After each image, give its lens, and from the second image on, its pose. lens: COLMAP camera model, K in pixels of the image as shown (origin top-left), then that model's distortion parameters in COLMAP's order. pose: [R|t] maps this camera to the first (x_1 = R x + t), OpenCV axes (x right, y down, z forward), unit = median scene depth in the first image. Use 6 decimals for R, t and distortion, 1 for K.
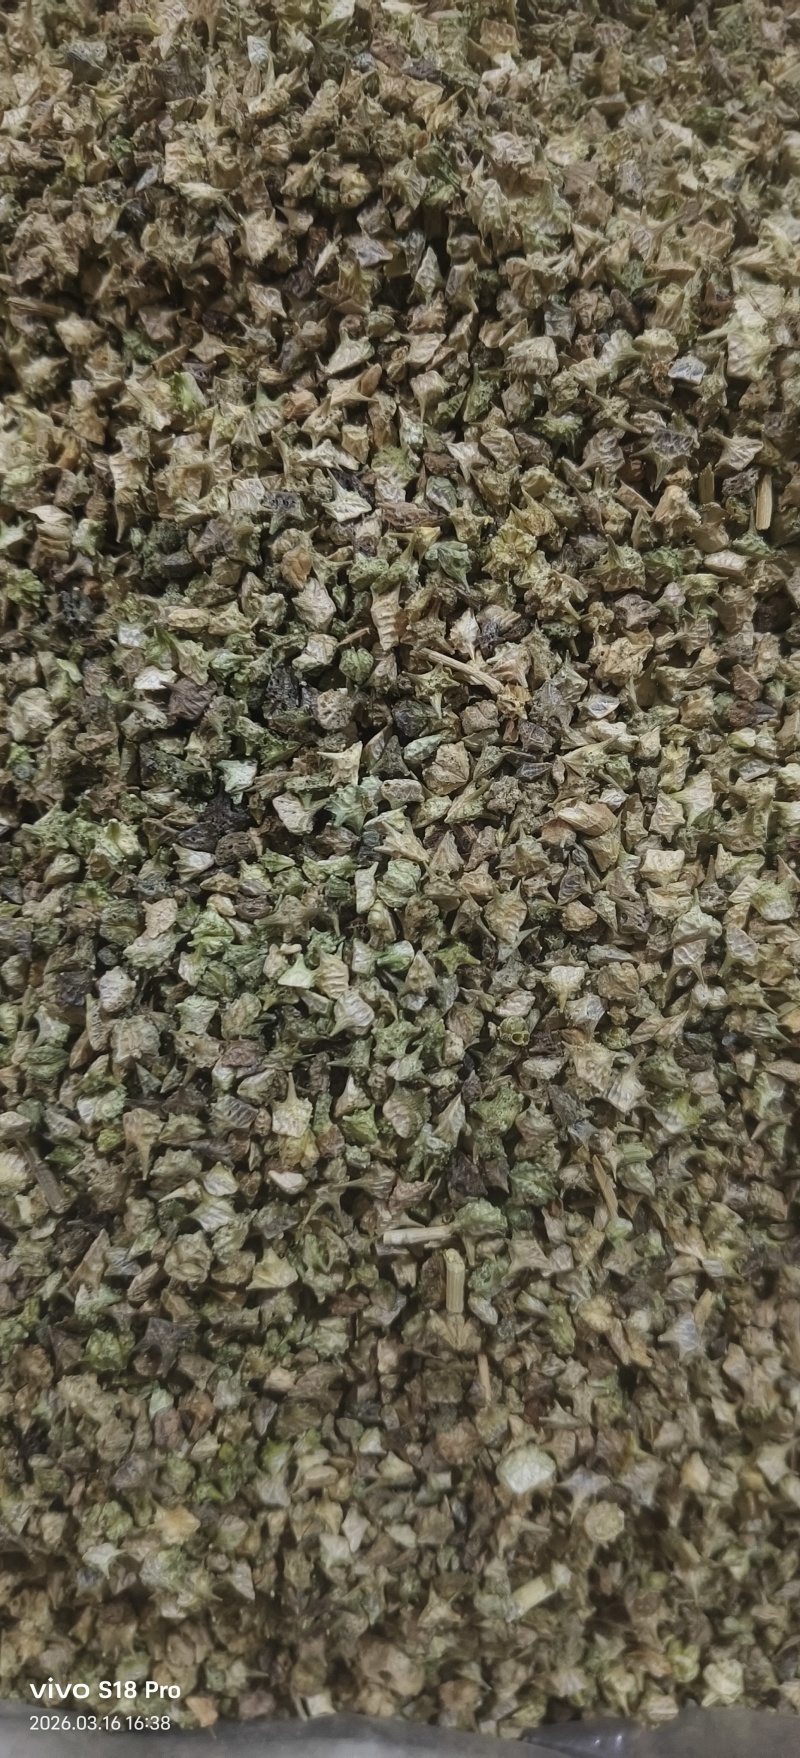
lens RADIAL K [[1072.1, 0, 400.0], [0, 1072.1, 879.0], [0, 0, 1]] dist [-0.005531, -0.005520]
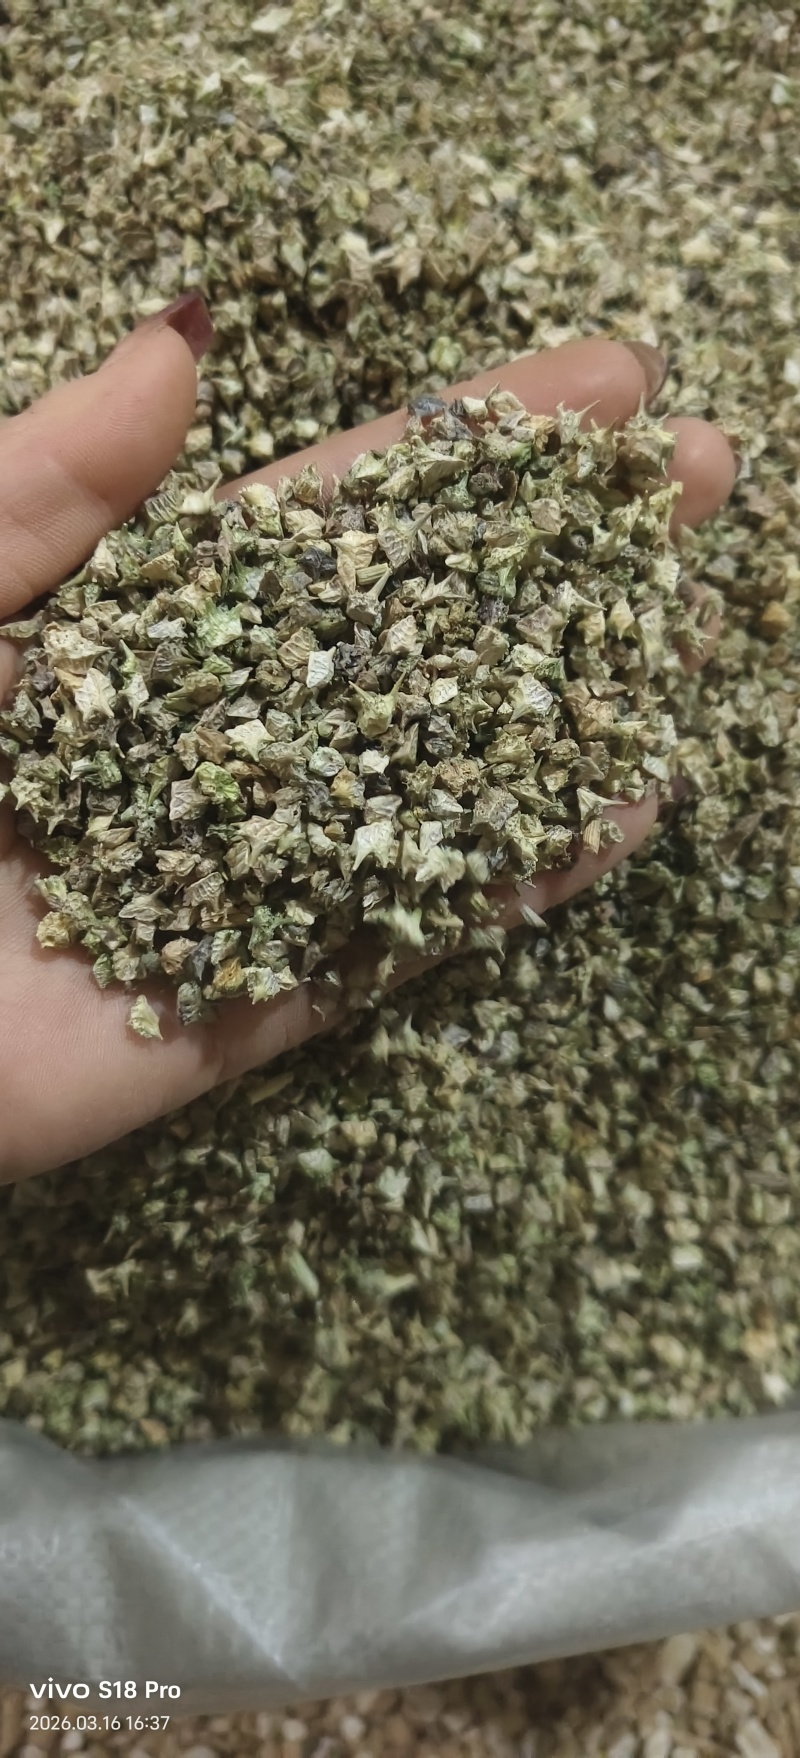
lens RADIAL K [[1101.0, 0, 400.0], [0, 1101.0, 879.0], [0, 0, 1]] dist [0.000131, 0.002017]
pose [[0.999296, -0.035417, -0.012383, 0.165424], [0.034967, 0.998781, -0.034831, 0.243171], [0.013601, 0.034373, 0.999317, -0.351162]]
